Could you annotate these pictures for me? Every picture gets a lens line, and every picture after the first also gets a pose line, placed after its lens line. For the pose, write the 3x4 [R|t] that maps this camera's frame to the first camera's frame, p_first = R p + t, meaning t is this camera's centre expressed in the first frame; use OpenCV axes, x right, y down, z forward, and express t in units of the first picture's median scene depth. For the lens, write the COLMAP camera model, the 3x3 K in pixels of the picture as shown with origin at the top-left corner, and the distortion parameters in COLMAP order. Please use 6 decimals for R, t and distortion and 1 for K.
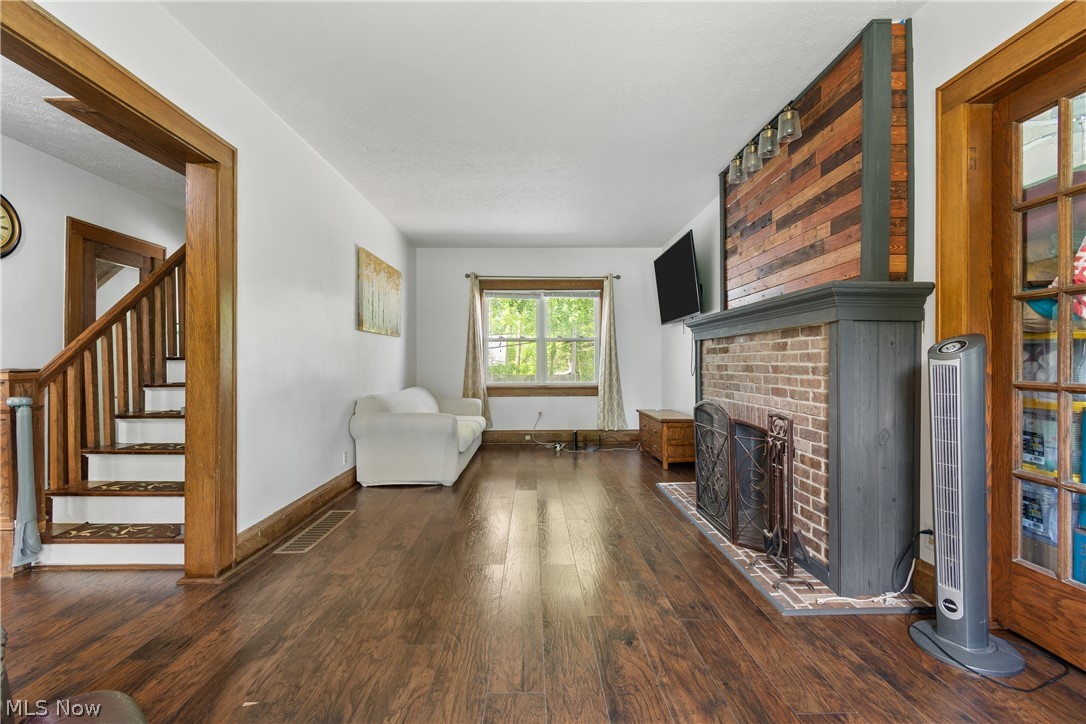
lens RADIAL K [[482.1, 0, 544.5], [0, 482.1, 364.5], [0, 0, 1]] dist [0.003207, -0.002447]
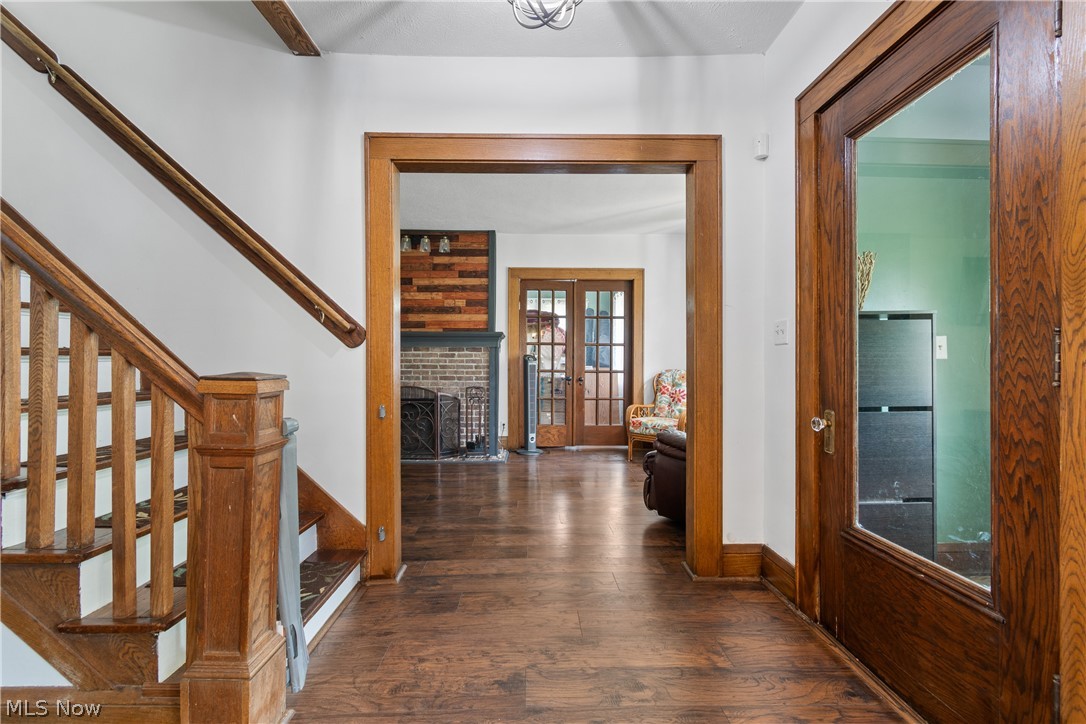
lens RADIAL K [[482.1, 0, 542.6], [0, 482.1, 364.5], [0, 0, 1]] dist [0.003207, -0.002447]
pose [[0.000272, -0.003454, 0.999994, -1.327780], [0.000150, 0.999994, 0.003454, -0.005345], [-1.000000, 0.000149, 0.000272, 0.522413]]
